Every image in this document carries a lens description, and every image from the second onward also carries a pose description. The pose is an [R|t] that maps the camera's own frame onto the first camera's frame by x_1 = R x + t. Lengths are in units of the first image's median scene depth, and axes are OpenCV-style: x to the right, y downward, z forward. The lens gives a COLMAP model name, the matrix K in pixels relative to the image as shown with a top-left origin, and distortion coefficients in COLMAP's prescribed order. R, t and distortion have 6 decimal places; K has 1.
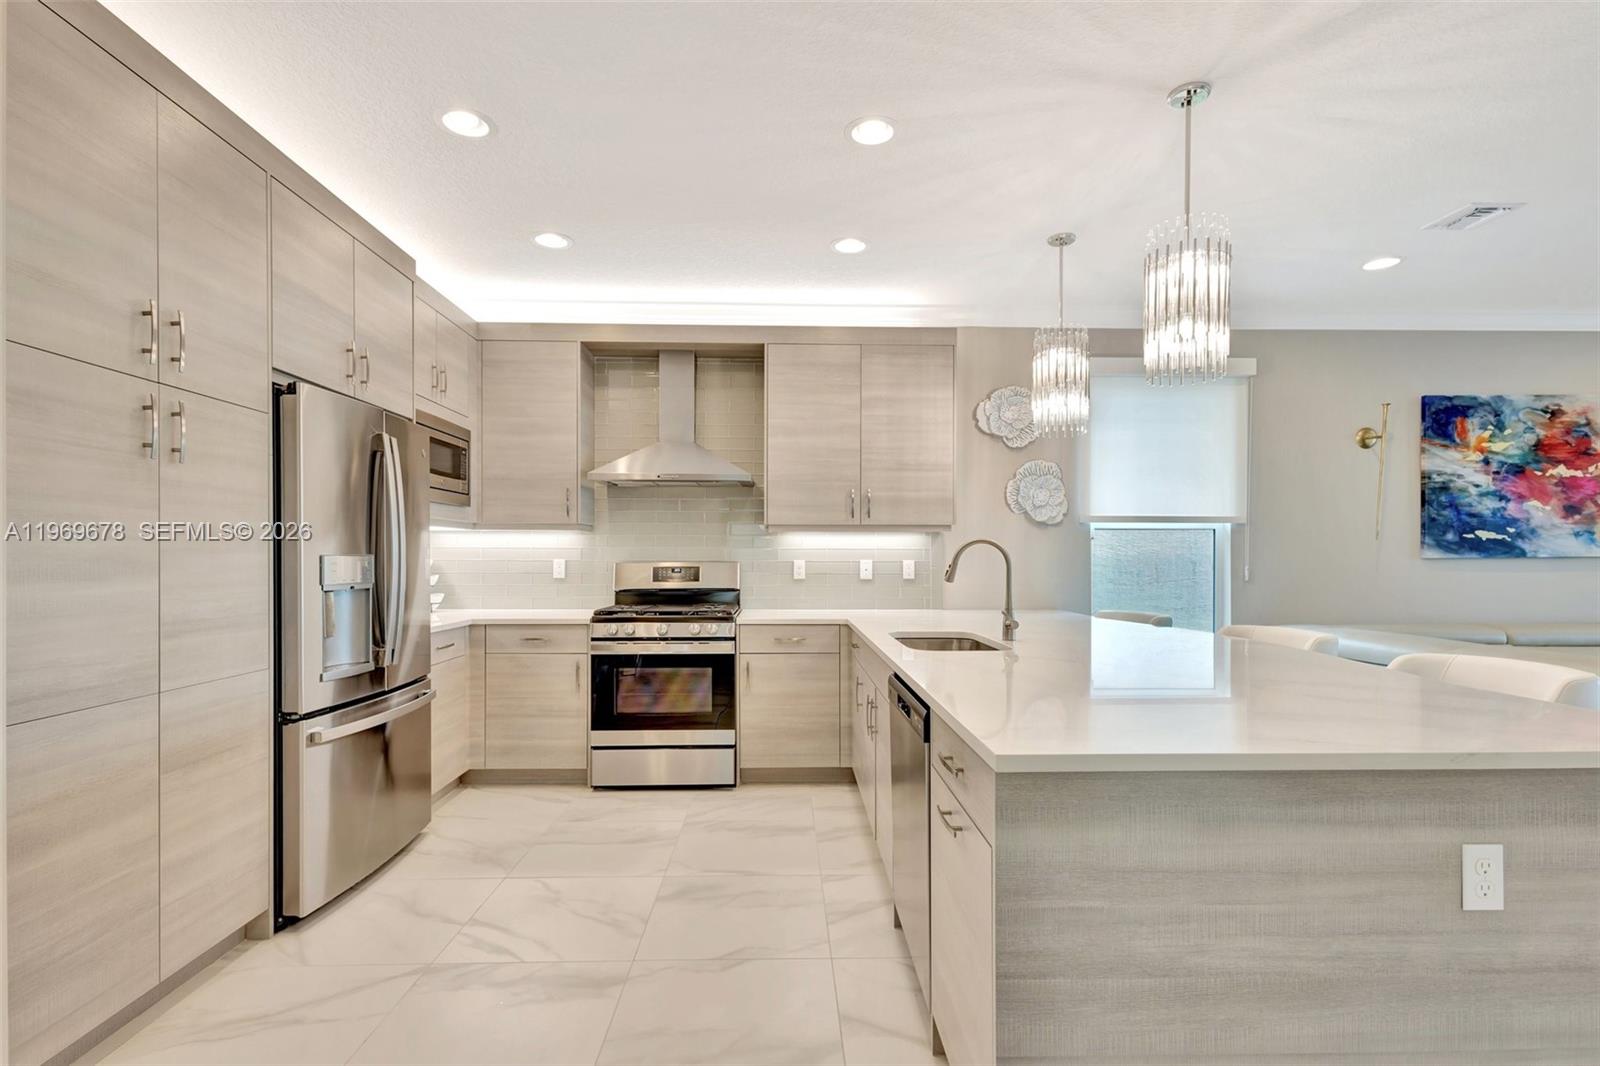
lens RADIAL K [[741.1, 0, 797.3], [0, 741.1, 562.7], [0, 0, 1]] dist [0.002563, 0.000413]
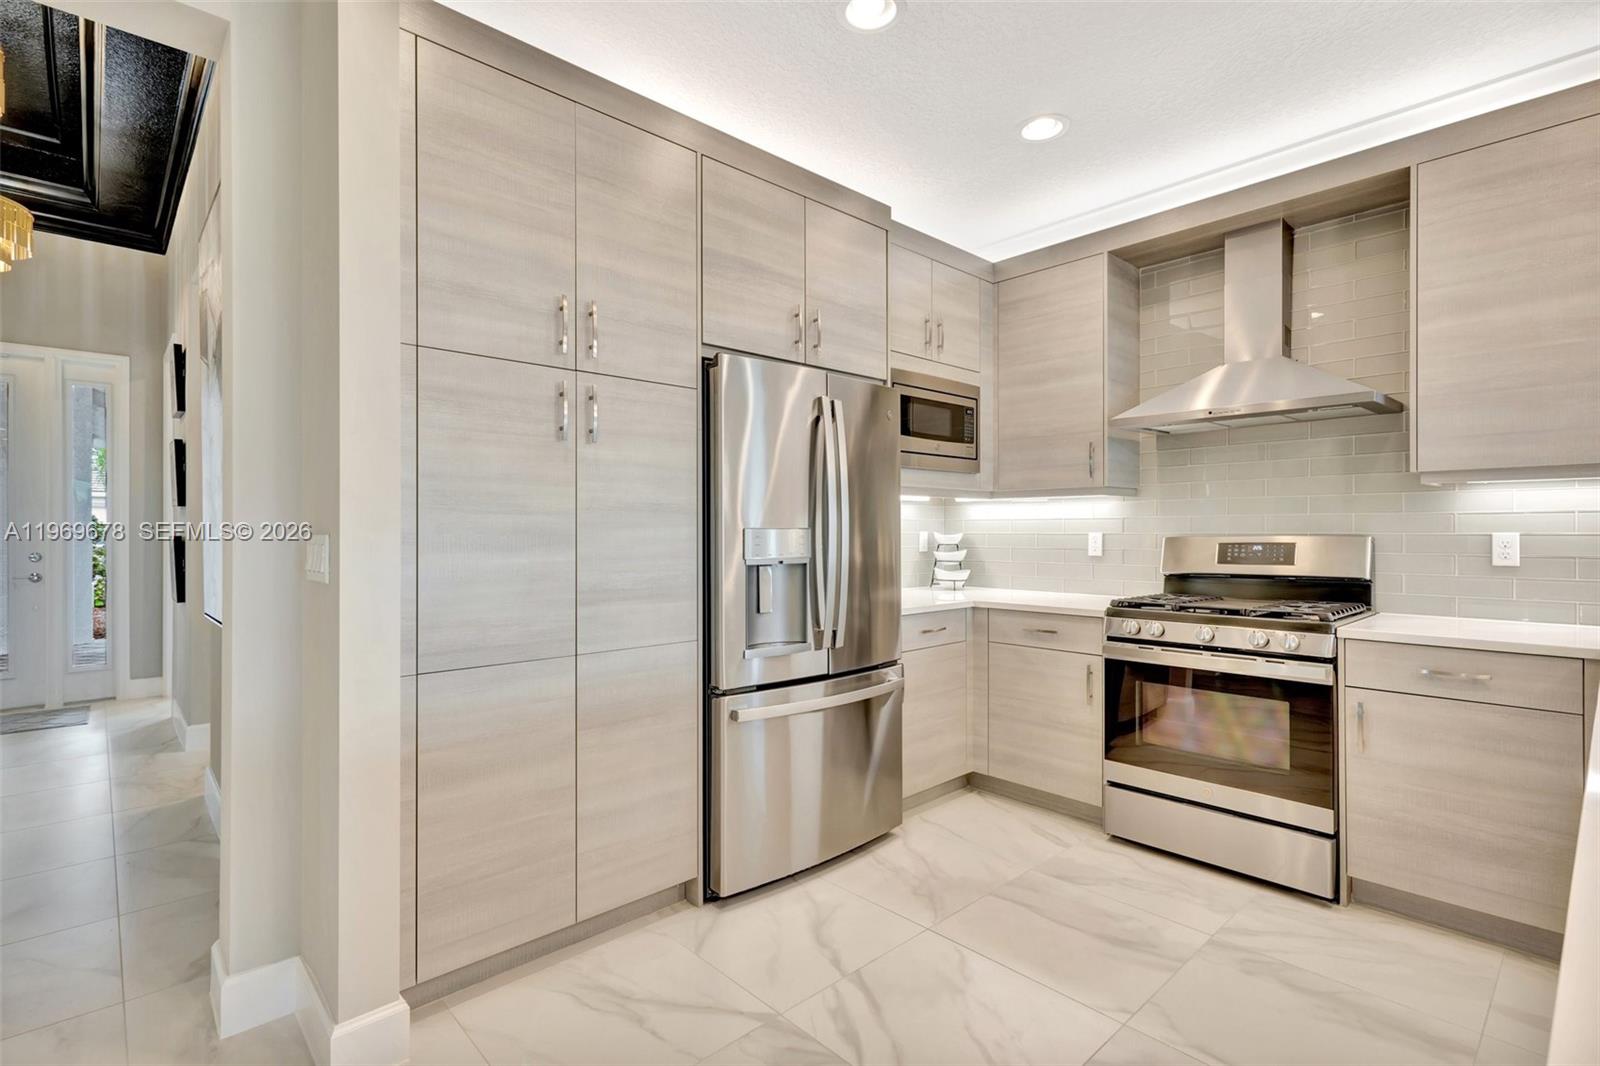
lens RADIAL K [[751.8, 0, 800.0], [0, 751.8, 533.0], [0, 0, 1]] dist [0.002698, 0.000134]
pose [[0.661331, -0.000884, -0.750094, 0.078376], [-0.002392, 0.999992, -0.003288, -0.000486], [0.750090, 0.003969, 0.661323, 0.221268]]
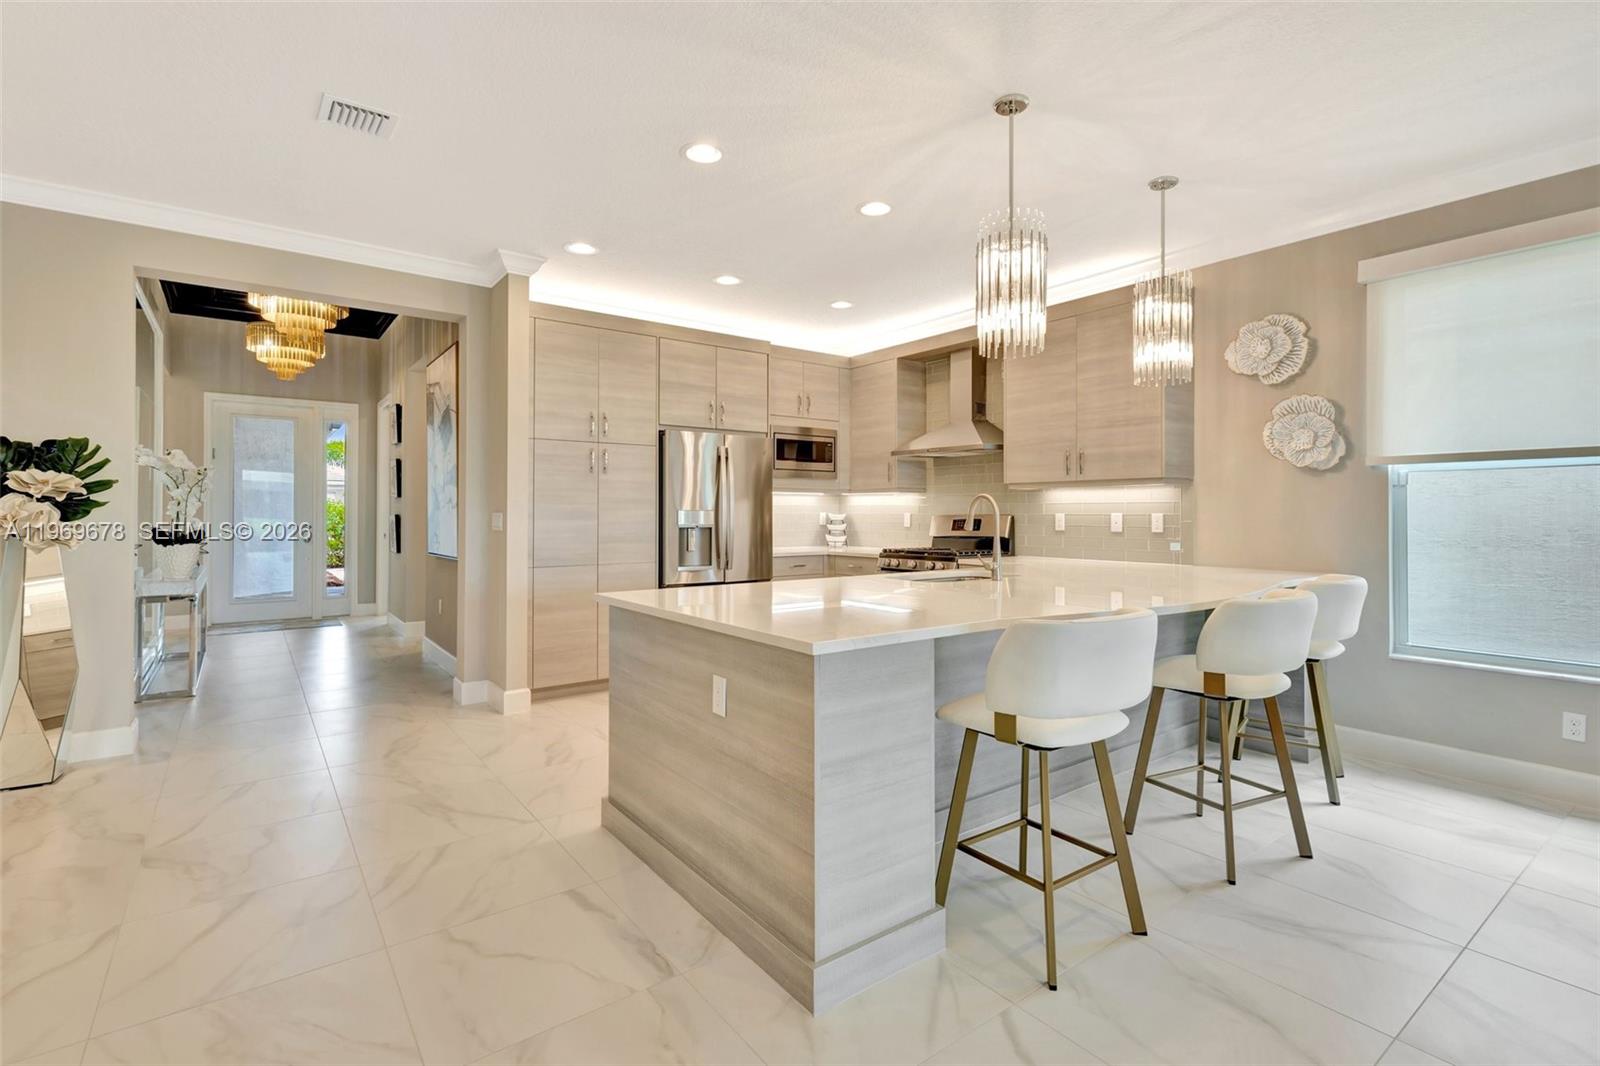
lens RADIAL K [[727.2, 0, 804.1], [0, 727.2, 509.0], [0, 0, 1]] dist [0.000220, 0.000020]
pose [[0.583258, -0.006564, -0.812260, 0.671072], [-0.005404, 0.999914, -0.011961, 0.004738], [0.812269, 0.011366, 0.583172, 0.052284]]
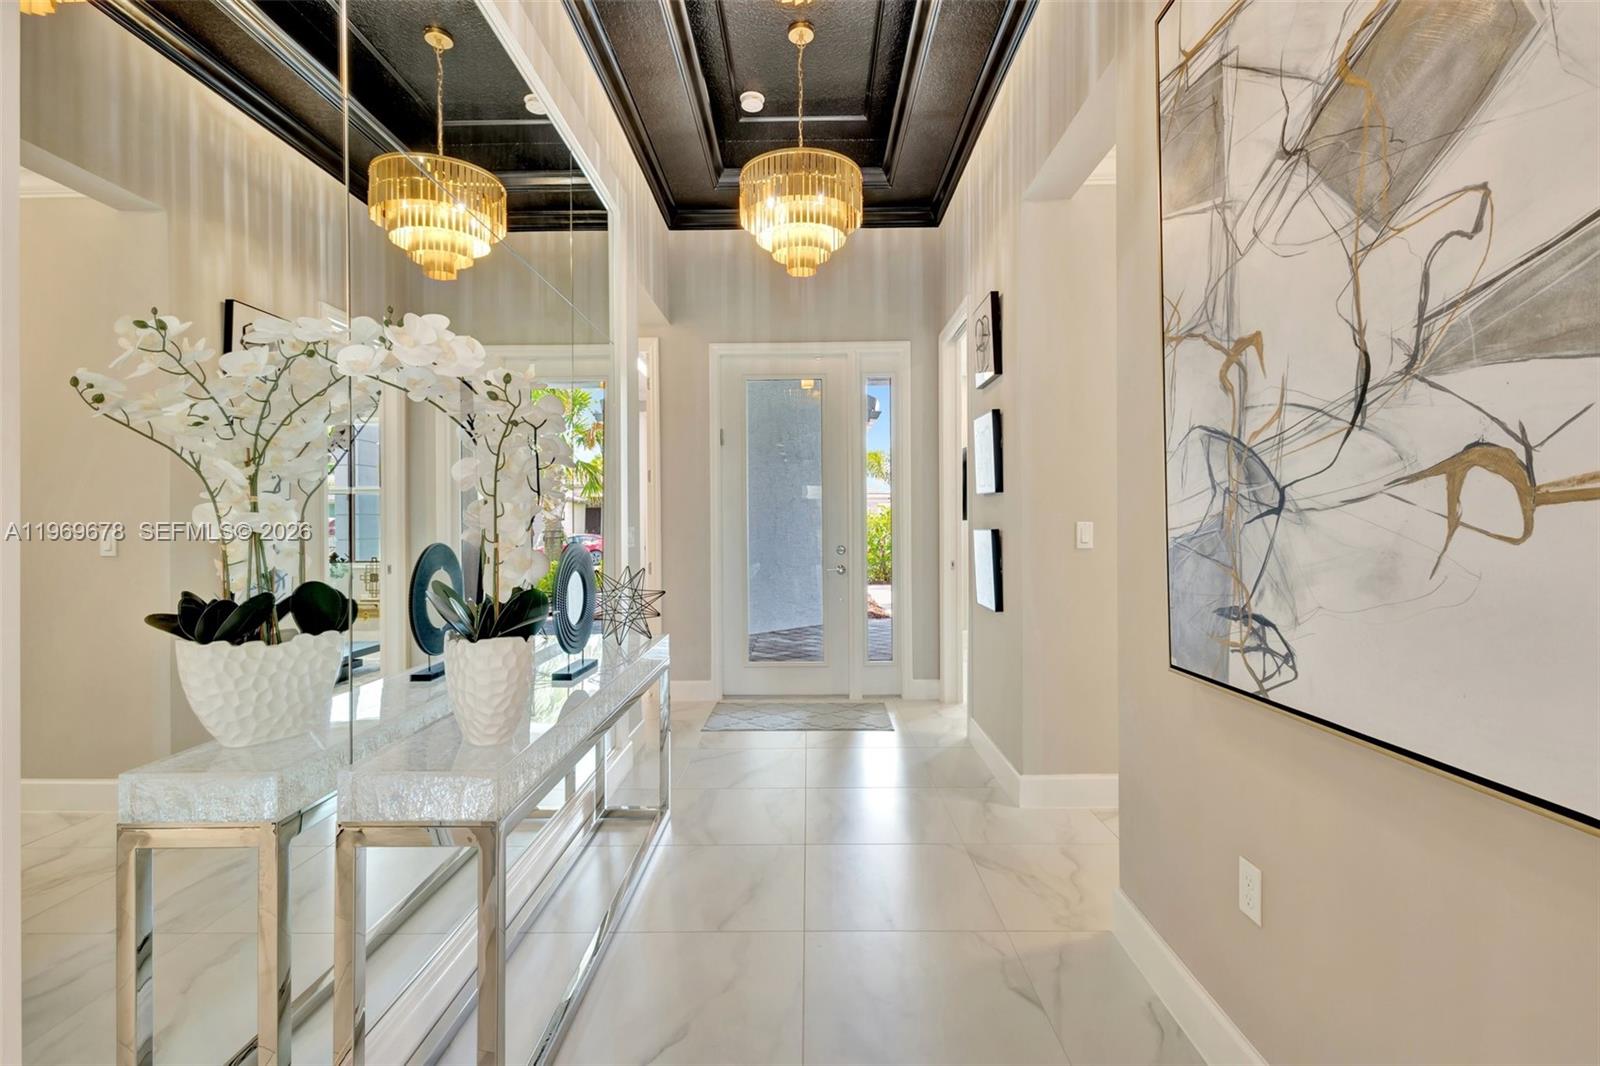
lens RADIAL K [[751.8, 0, 800.0], [0, 751.8, 533.0], [0, 0, 1]] dist [0.002698, 0.000134]
pose [[-0.046839, 0.008216, -0.998869, -0.385956], [-0.000583, 0.999966, 0.008253, -0.000105], [0.998902, 0.000969, -0.046832, 0.095360]]
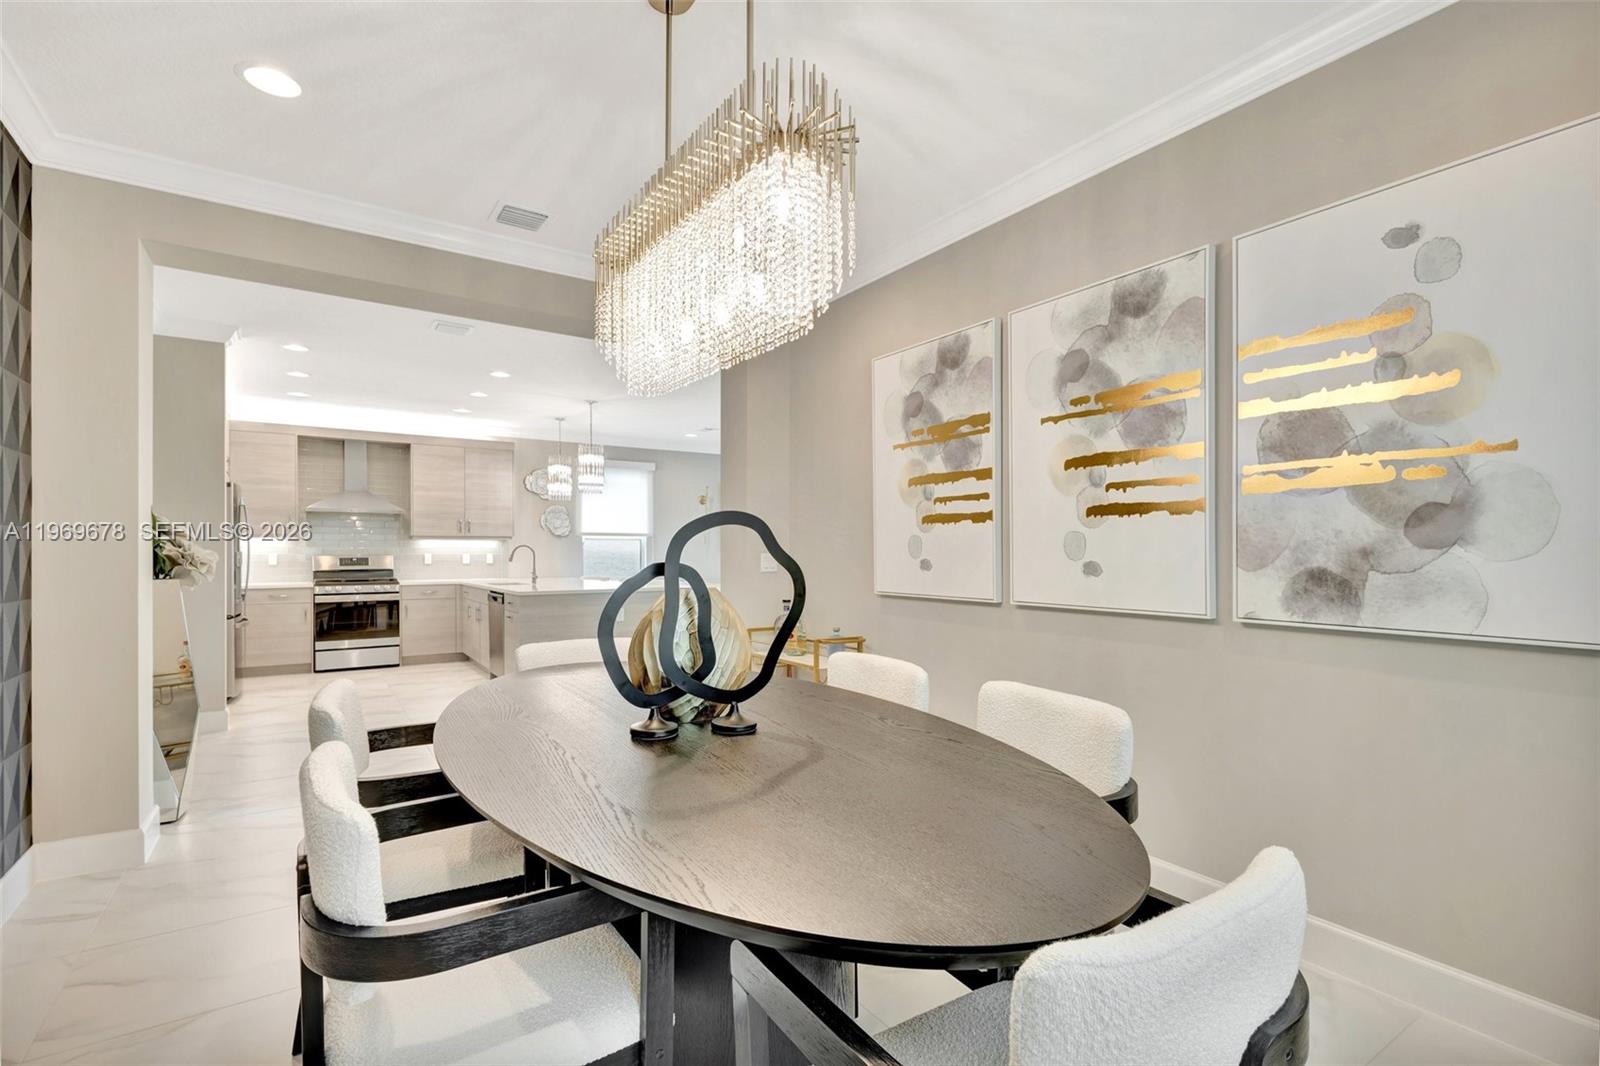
lens RADIAL K [[722.6, 0, 804.8], [0, 722.6, 555.2], [0, 0, 1]] dist [0.001743, 0.000121]
pose [[0.836626, -0.004237, 0.547758, -0.206359], [0.006899, 0.999972, -0.002803, 0.011826], [-0.547731, 0.006124, 0.836632, -1.092058]]
